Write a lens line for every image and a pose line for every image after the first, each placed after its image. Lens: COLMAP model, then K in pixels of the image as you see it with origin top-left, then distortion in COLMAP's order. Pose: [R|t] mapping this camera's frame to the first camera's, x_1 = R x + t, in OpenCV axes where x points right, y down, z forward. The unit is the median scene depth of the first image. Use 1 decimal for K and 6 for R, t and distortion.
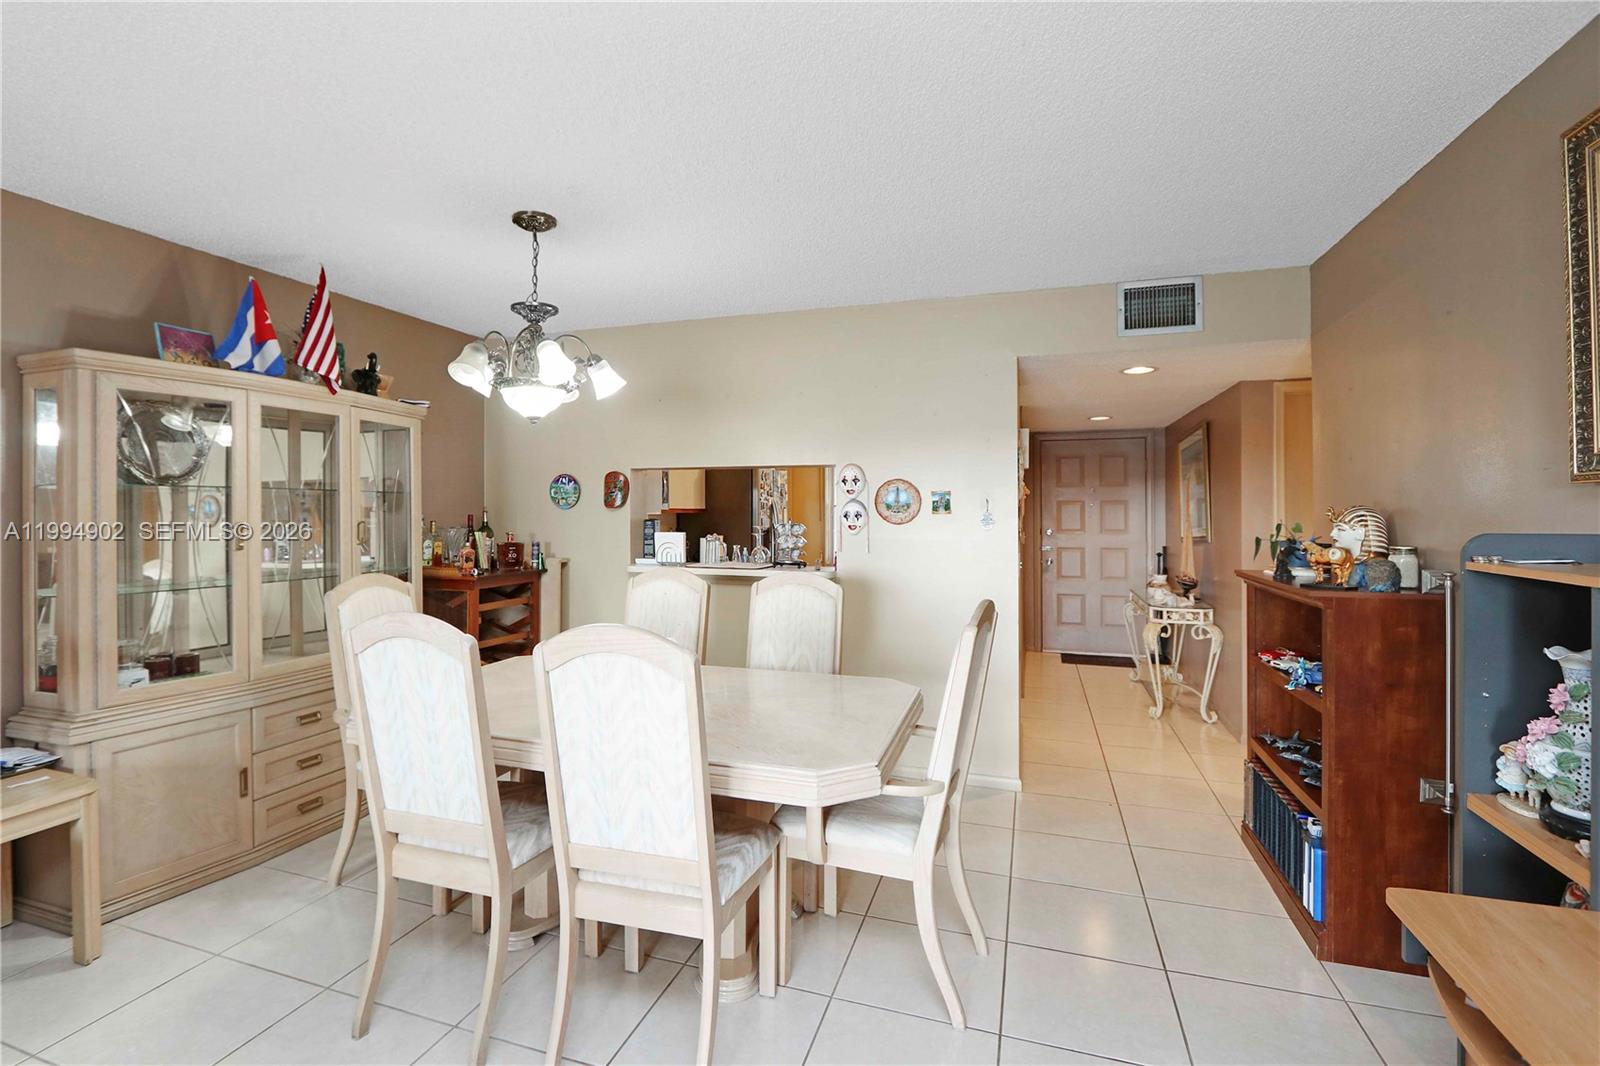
lens RADIAL K [[762.5, 0, 754.5], [0, 762.5, 510.7], [0, 0, 1]] dist [-0.017177, 0.000643]
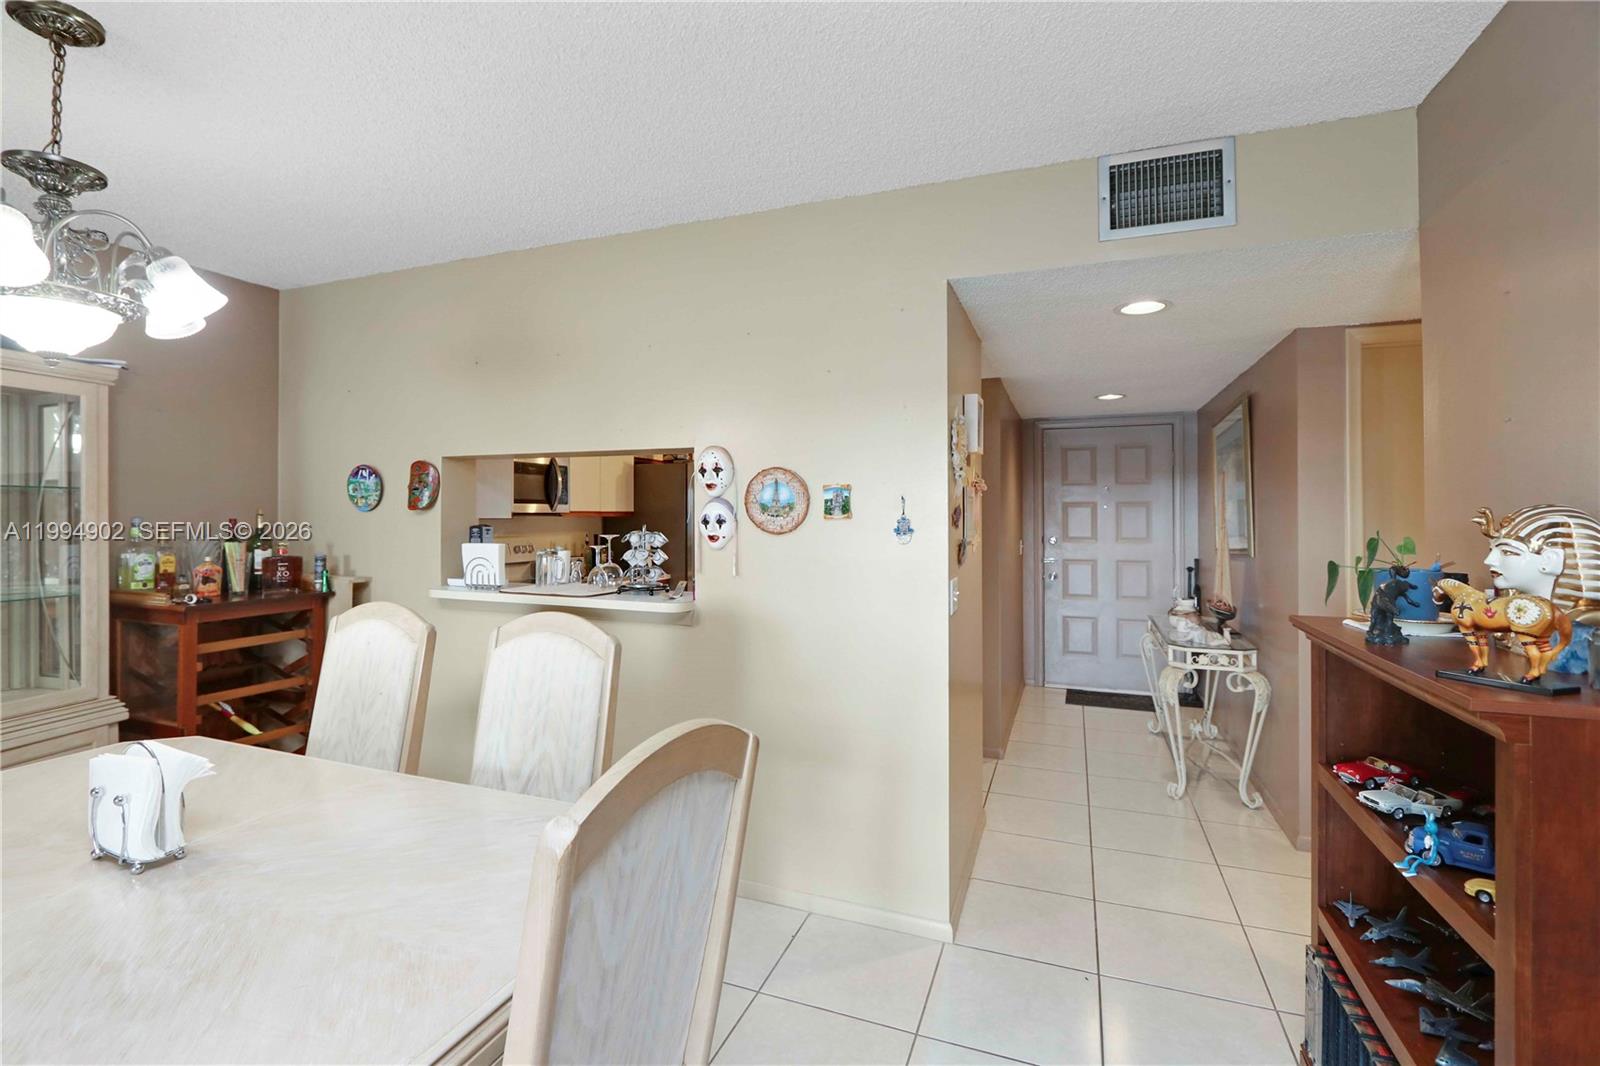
lens RADIAL K [[762.5, 0, 754.5], [0, 762.5, 510.7], [0, 0, 1]] dist [-0.017177, 0.000643]
pose [[0.998921, 0.000926, -0.046431, 0.194583], [-0.001129, 0.999990, -0.004349, 0.000018], [0.046427, 0.004397, 0.998912, 0.311991]]
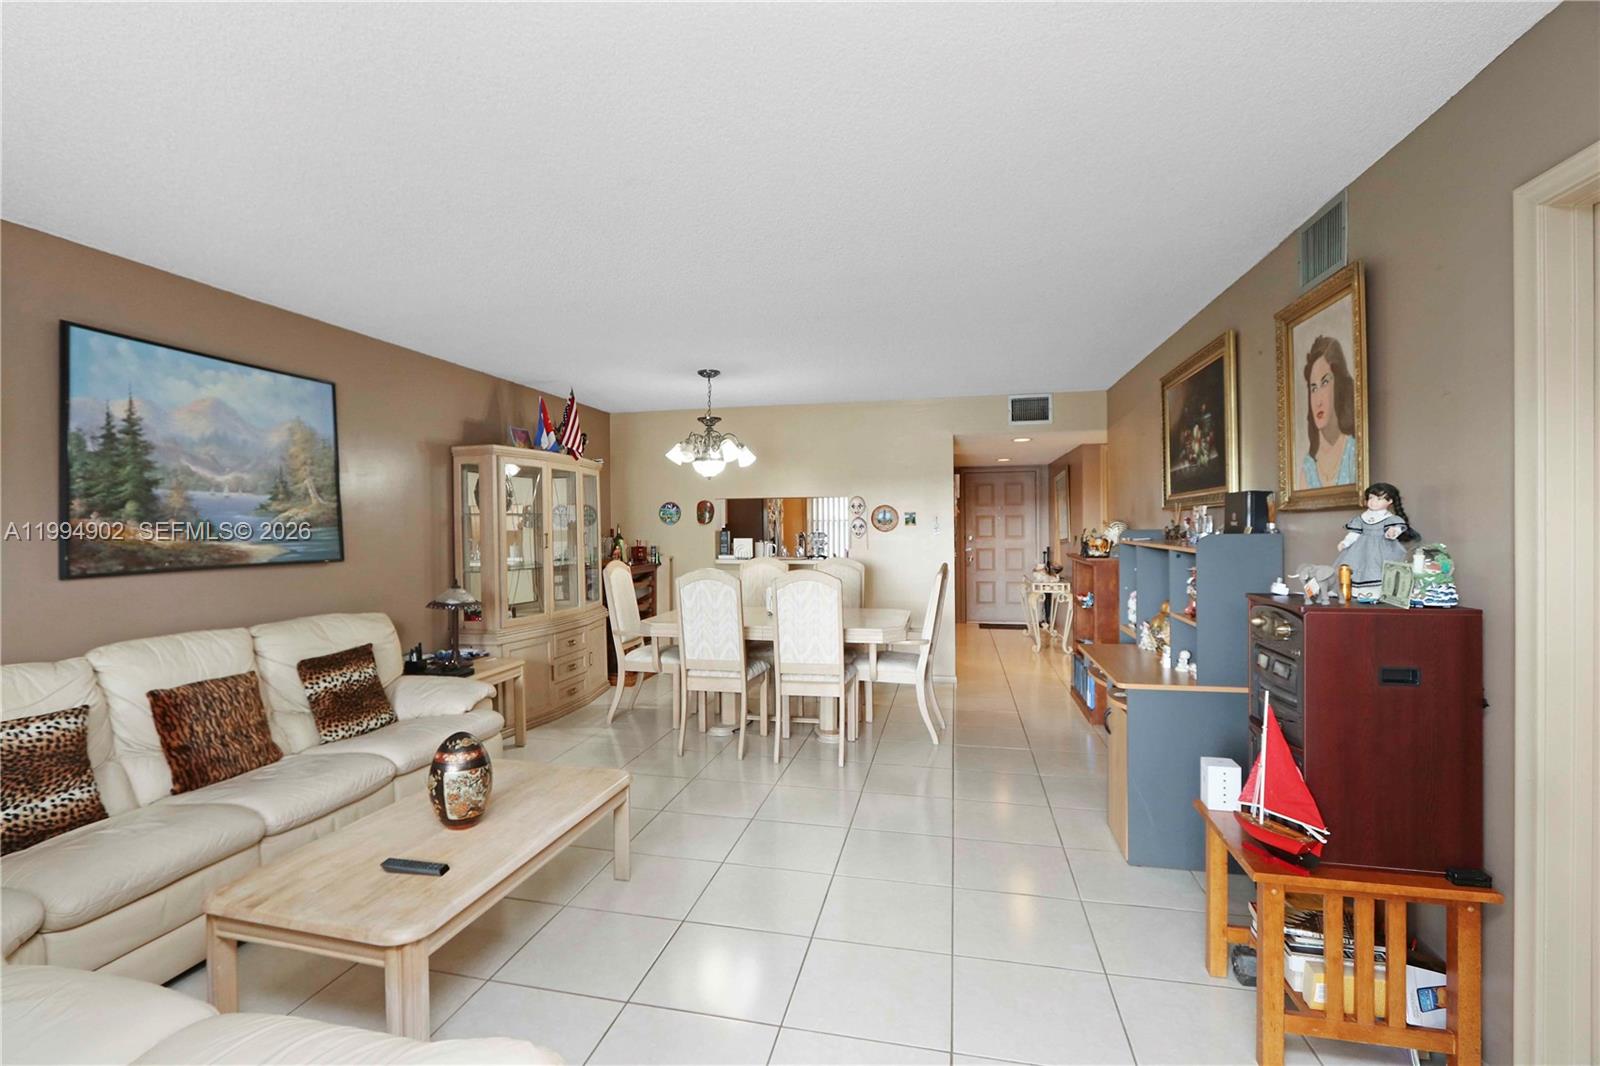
lens RADIAL K [[740.8, 0, 761.6], [0, 740.8, 534.1], [0, 0, 1]] dist [-0.017976, 0.000261]
pose [[0.995368, -0.010206, 0.095597, -0.238257], [0.009014, 0.999876, 0.012889, -0.000610], [-0.095717, -0.011967, 0.995337, -0.605030]]
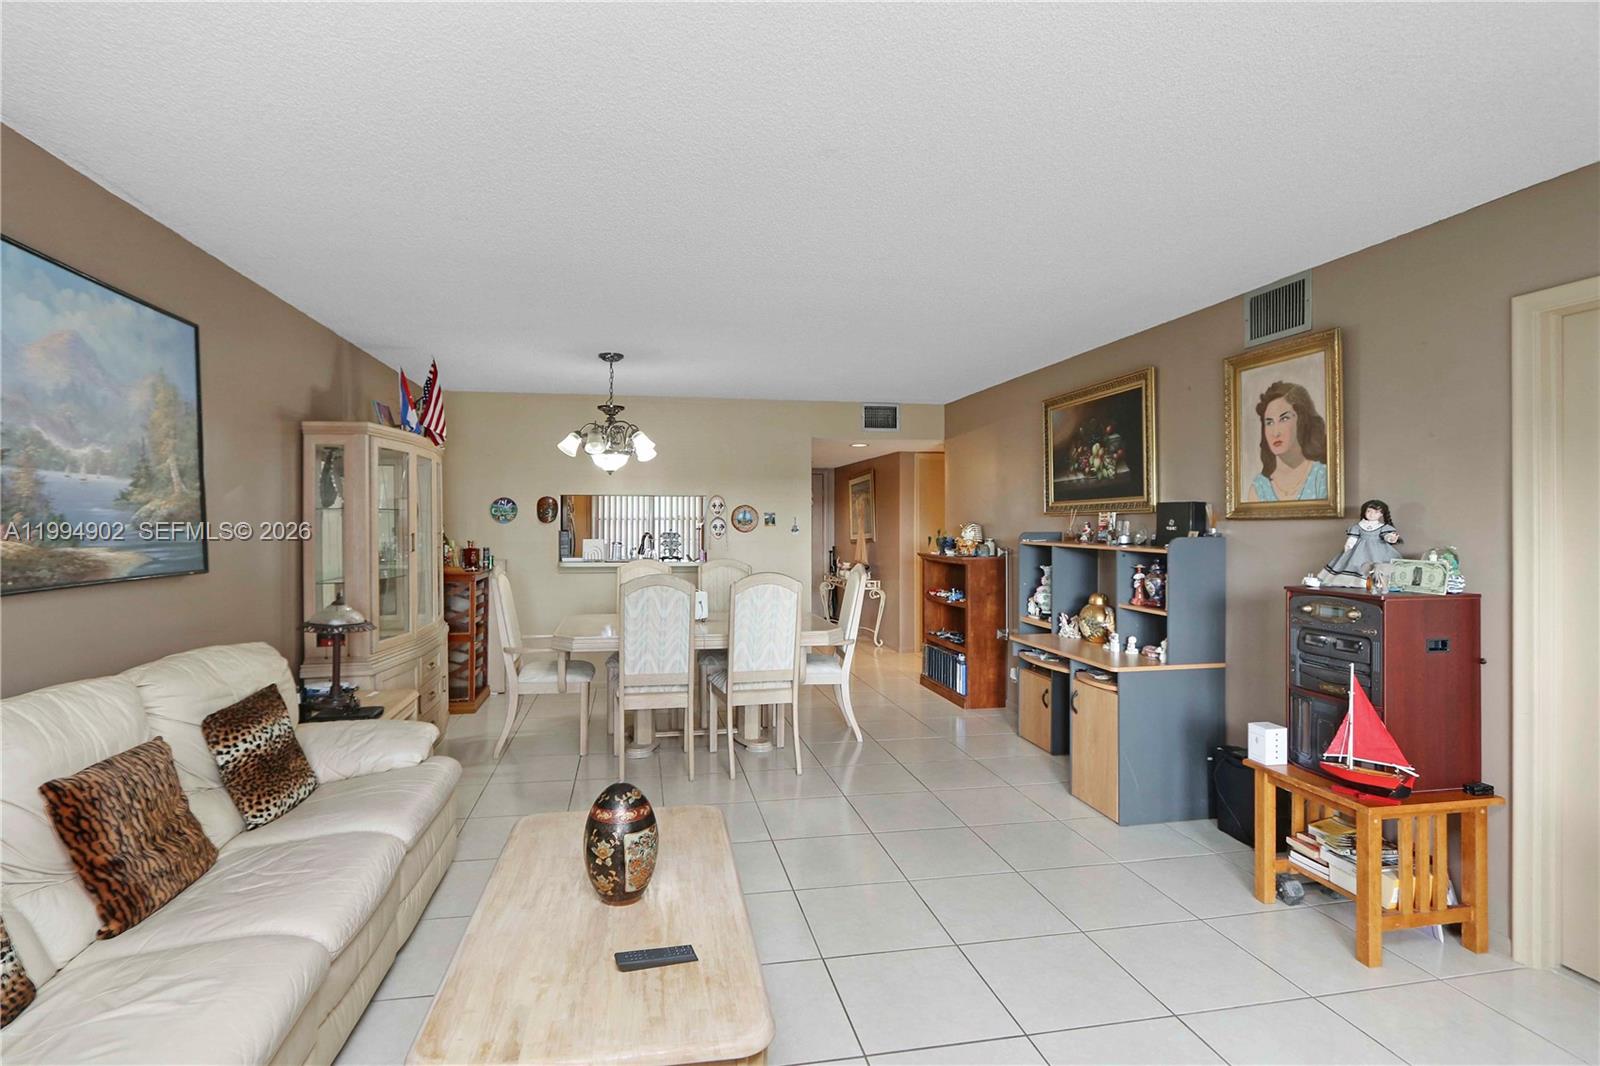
lens RADIAL K [[764.3, 0, 761.7], [0, 764.3, 521.0], [0, 0, 1]] dist [-0.014813, -0.000350]
pose [[0.873245, -0.000143, 0.487282, -0.583582], [0.000172, 1.000000, -0.000014, -0.006321], [-0.487282, 0.000096, 0.873245, -0.473179]]
